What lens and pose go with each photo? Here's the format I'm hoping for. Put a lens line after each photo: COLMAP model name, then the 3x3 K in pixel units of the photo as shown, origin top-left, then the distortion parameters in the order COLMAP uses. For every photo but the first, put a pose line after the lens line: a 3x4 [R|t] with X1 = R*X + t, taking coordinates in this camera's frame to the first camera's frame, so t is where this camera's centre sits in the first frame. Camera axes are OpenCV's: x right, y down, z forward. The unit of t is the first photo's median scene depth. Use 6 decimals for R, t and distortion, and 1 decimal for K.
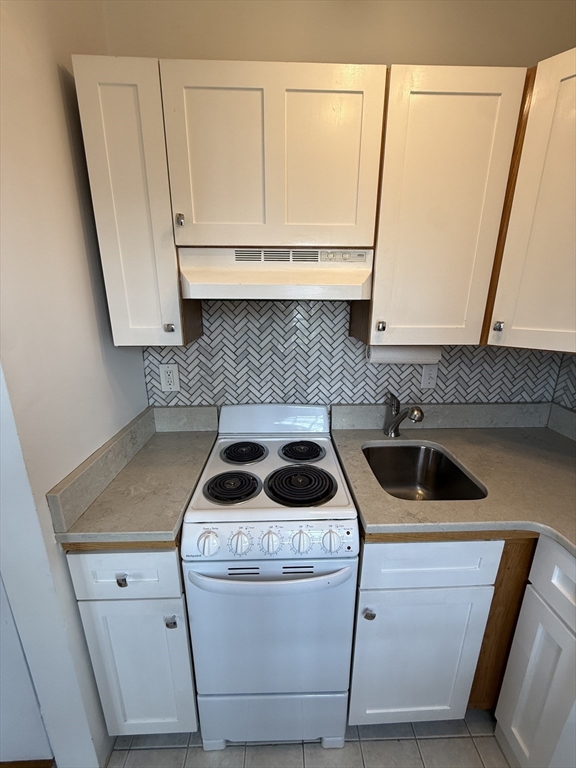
lens RADIAL K [[306.3, 0, 288.9], [0, 306.3, 382.2], [0, 0, 1]] dist [0.000661, -0.000037]
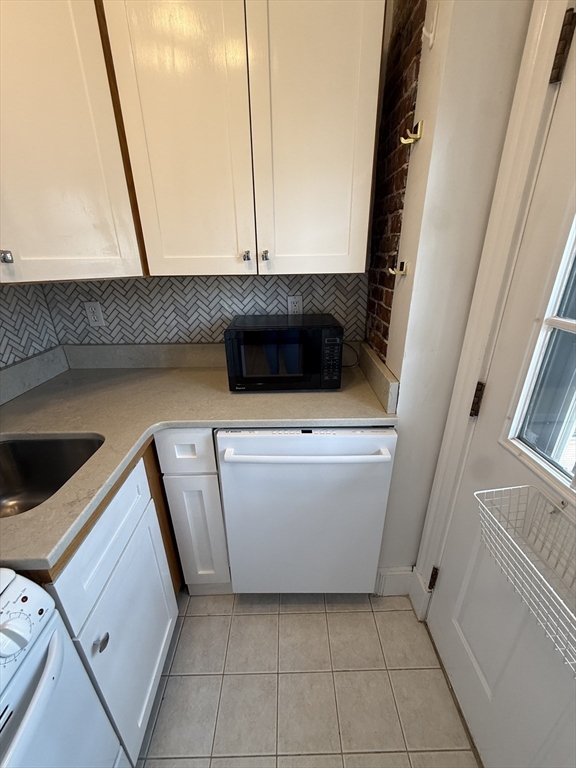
lens RADIAL K [[306.3, 0, 288.9], [0, 306.3, 382.2], [0, 0, 1]] dist [0.000661, -0.000037]
pose [[0.009619, -0.381189, 0.924447, -0.129159], [0.279001, 0.888799, 0.363587, 0.018276], [-0.960243, 0.254425, 0.114901, 0.195791]]
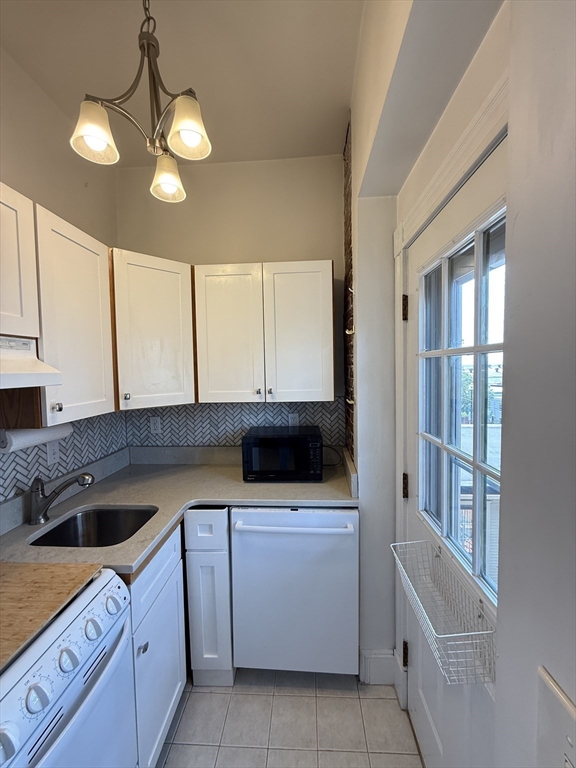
lens RADIAL K [[306.3, 0, 288.9], [0, 306.3, 382.2], [0, 0, 1]] dist [0.000661, -0.000037]
pose [[0.080620, -0.049948, 0.995493, -0.521306], [0.285203, 0.958142, 0.024977, -0.045033], [-0.955070, 0.281904, 0.091490, 0.065660]]
